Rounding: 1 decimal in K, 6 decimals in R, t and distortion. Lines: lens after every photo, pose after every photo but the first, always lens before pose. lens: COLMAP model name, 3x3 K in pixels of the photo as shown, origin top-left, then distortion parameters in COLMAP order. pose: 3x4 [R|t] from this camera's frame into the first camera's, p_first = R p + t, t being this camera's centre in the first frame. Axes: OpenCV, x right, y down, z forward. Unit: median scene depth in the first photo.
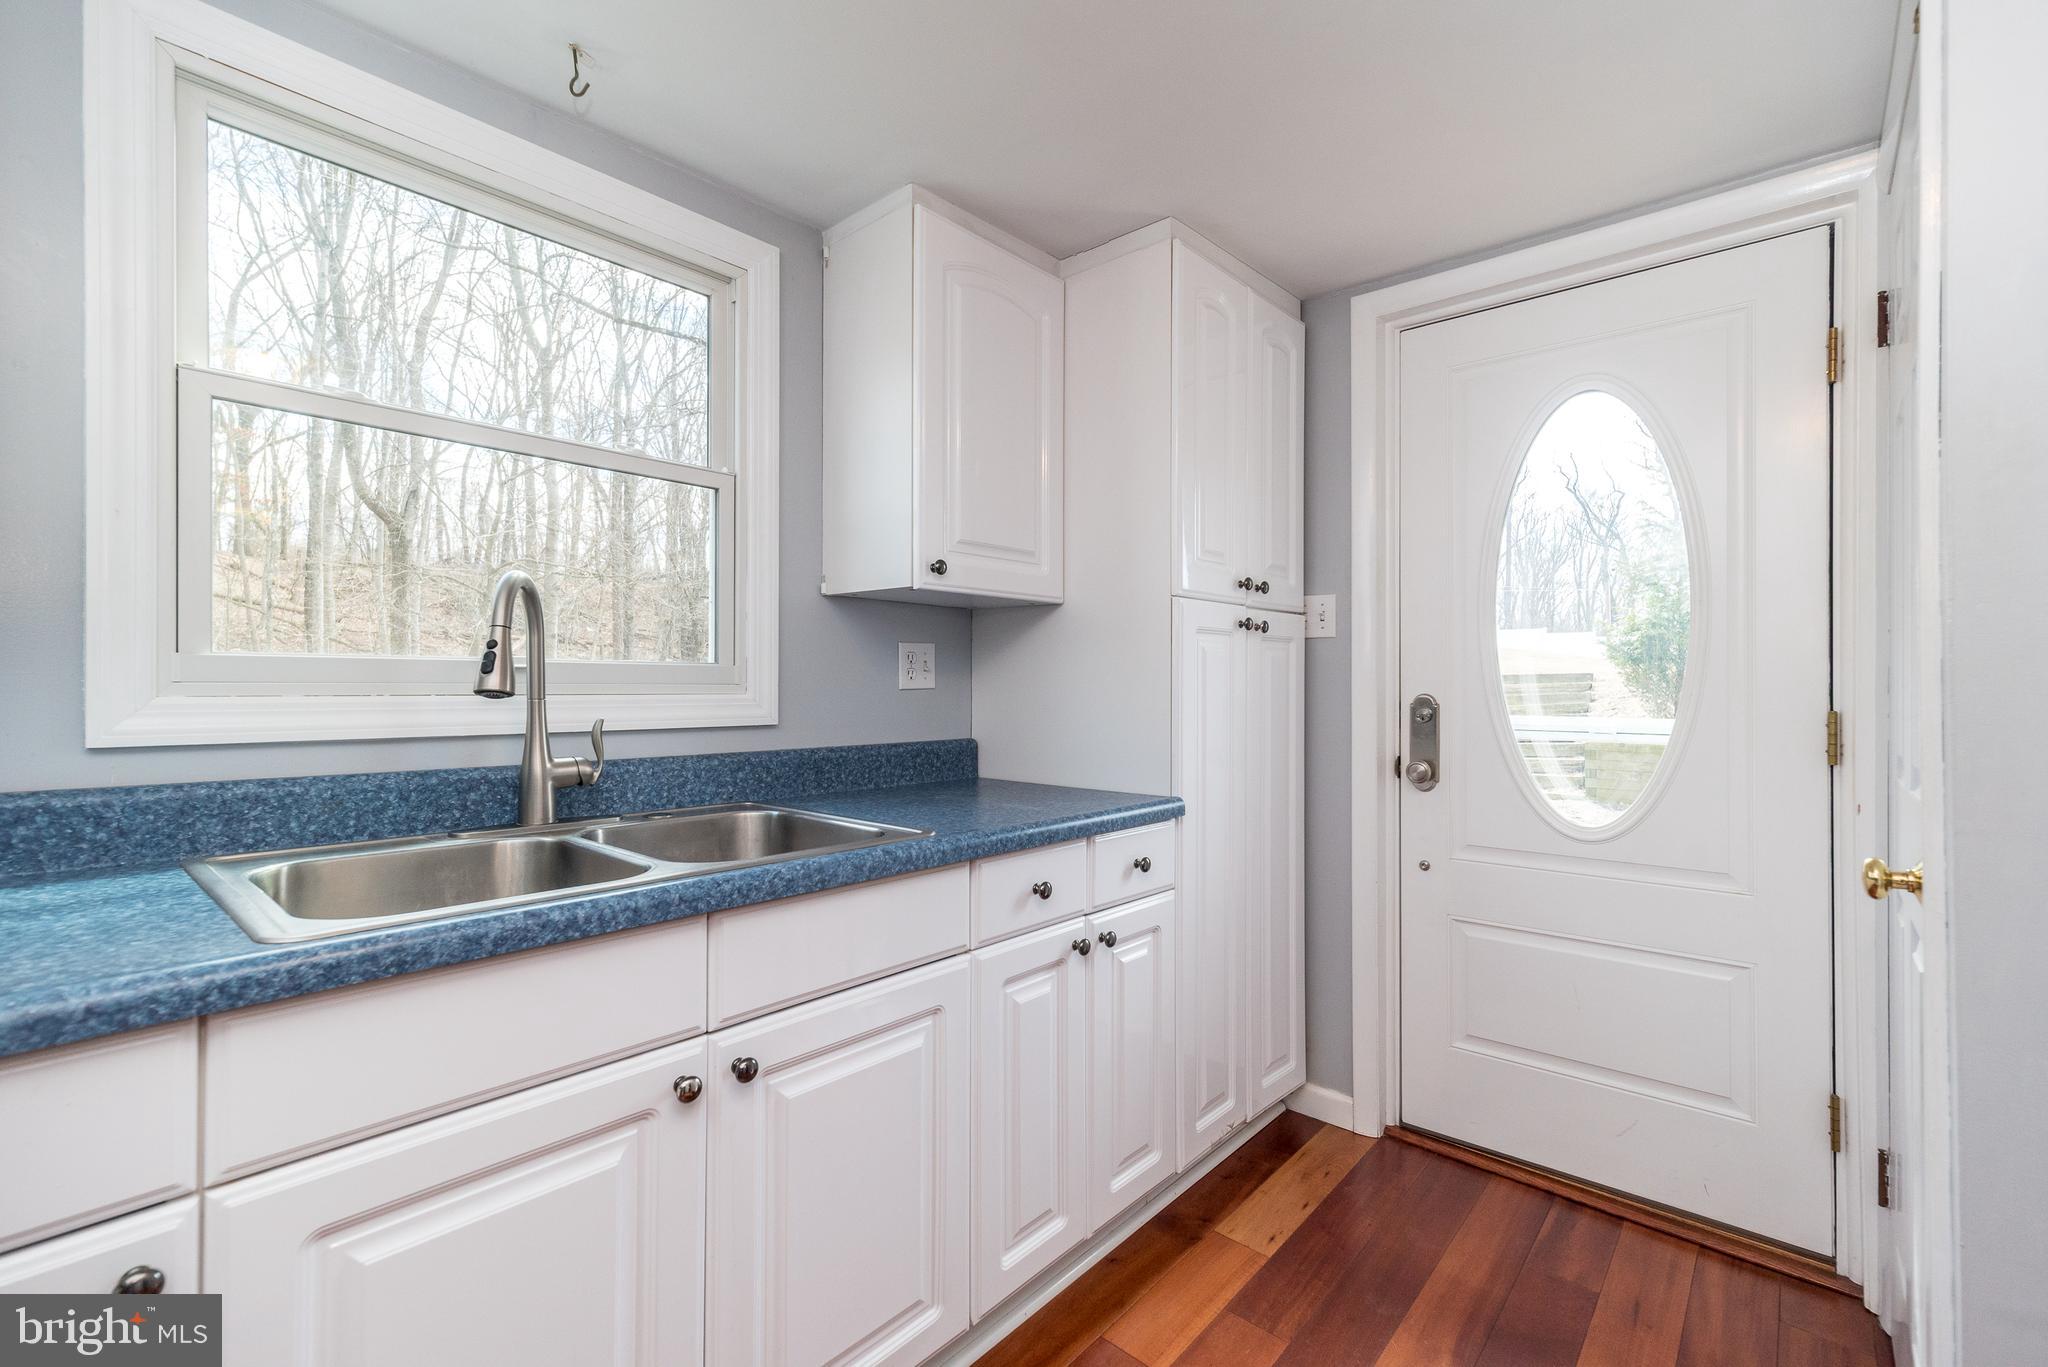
lens RADIAL K [[899.8, 0, 1015.3], [0, 899.8, 674.4], [0, 0, 1]] dist [0.007549, 0.000030]
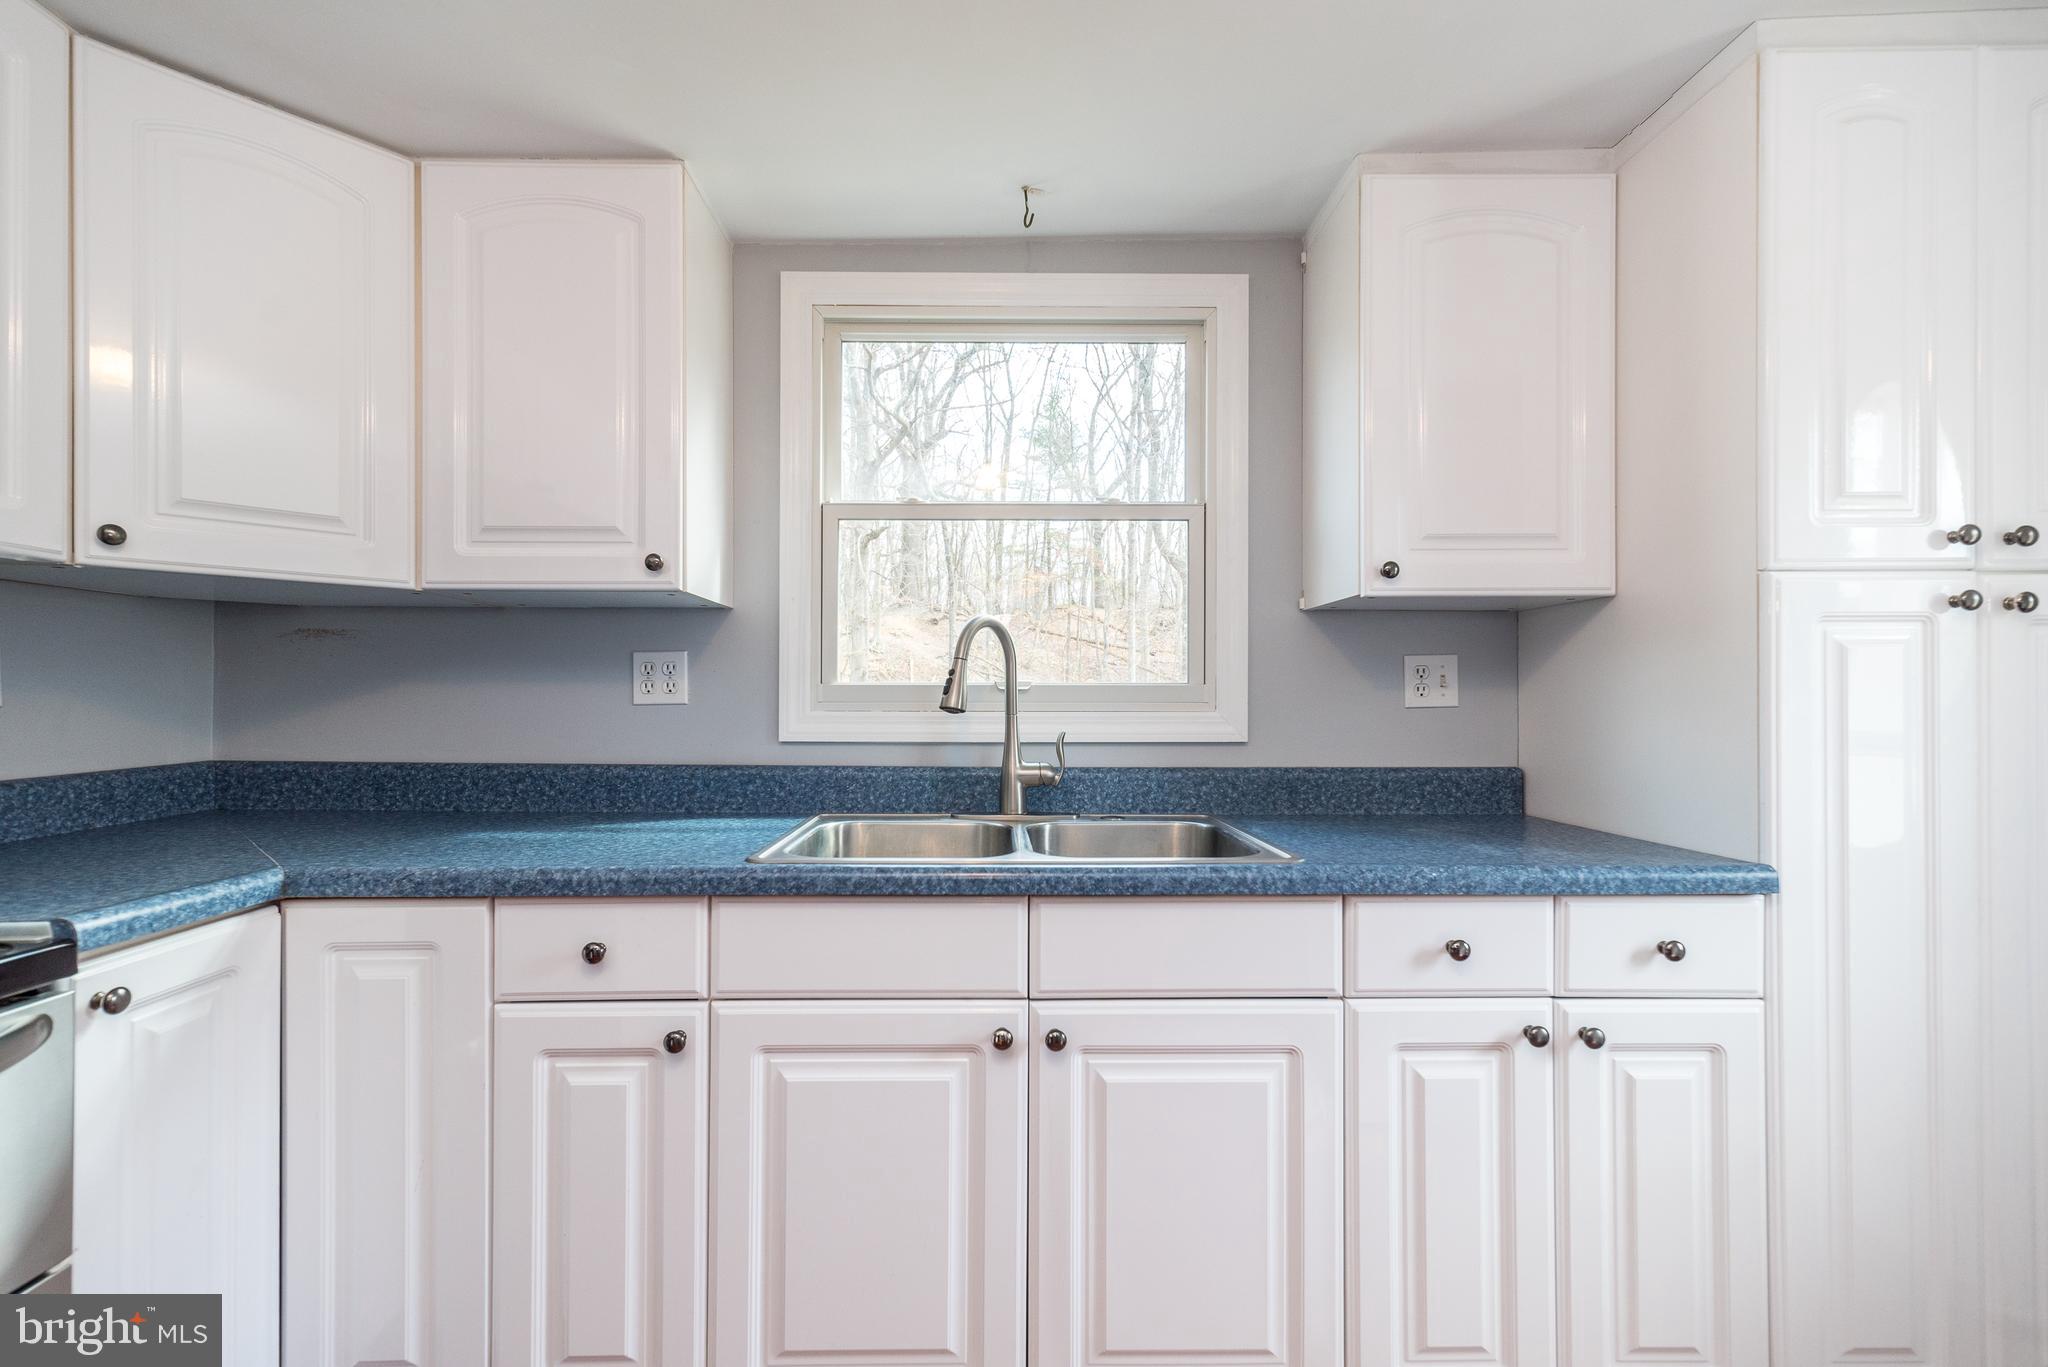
lens RADIAL K [[899.8, 0, 1004.4], [0, 899.8, 690.6], [0, 0, 1]] dist [0.007549, 0.000030]
pose [[0.670529, -0.015515, -0.741721, 0.337958], [0.011033, 0.999879, -0.010941, 0.006124], [0.741801, -0.000847, 0.670620, 0.125902]]
